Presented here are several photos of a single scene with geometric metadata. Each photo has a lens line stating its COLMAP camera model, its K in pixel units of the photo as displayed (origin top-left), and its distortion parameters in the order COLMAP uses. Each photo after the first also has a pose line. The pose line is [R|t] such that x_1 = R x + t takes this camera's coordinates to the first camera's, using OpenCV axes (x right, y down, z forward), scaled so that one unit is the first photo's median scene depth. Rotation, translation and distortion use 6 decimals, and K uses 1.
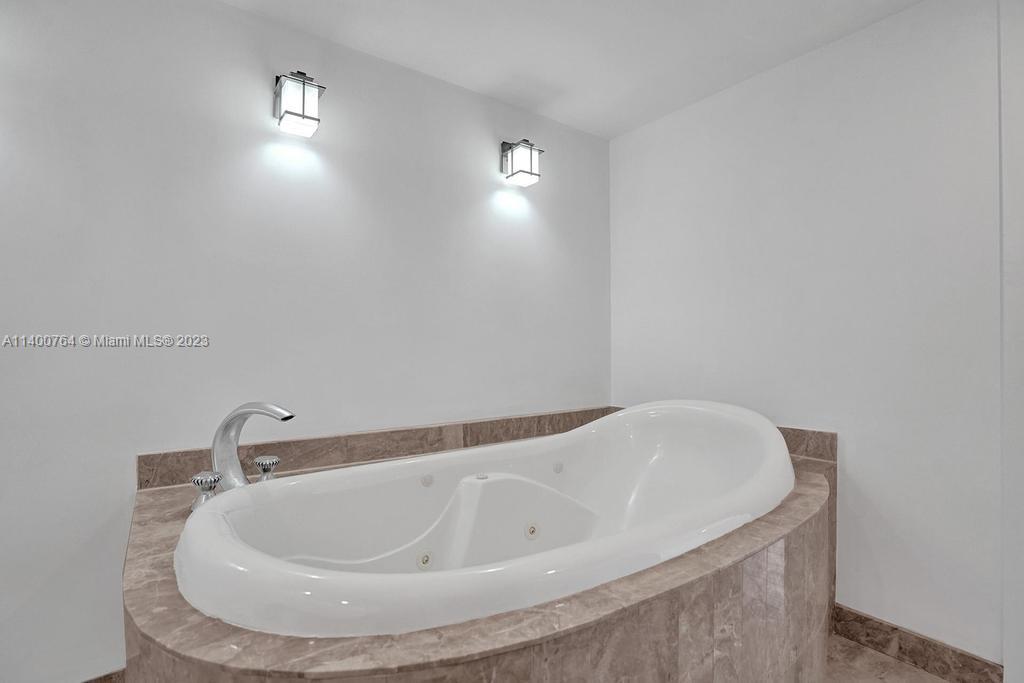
lens RADIAL K [[488.5, 0, 514.1], [0, 488.5, 347.5], [0, 0, 1]] dist [-0.063807, 0.027272]
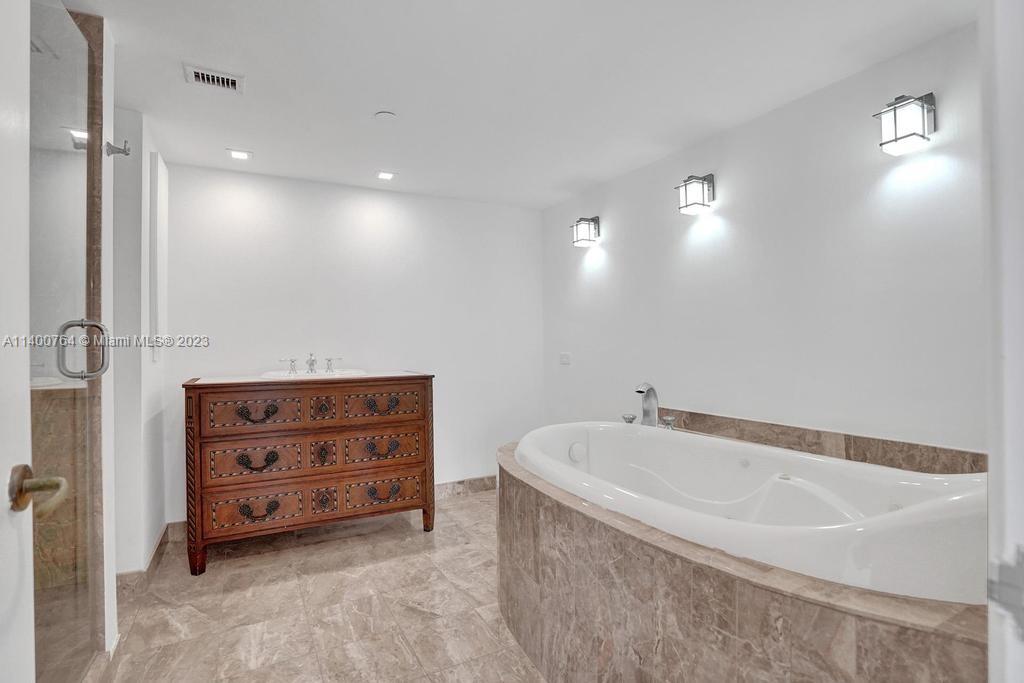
lens RADIAL K [[488.5, 0, 514.1], [0, 488.5, 347.5], [0, 0, 1]] dist [-0.063807, 0.027272]
pose [[-0.160815, -0.001032, -0.986984, 0.955234], [0.004493, 0.999988, -0.001778, -0.015000], [0.986974, -0.004721, -0.160809, 0.531206]]
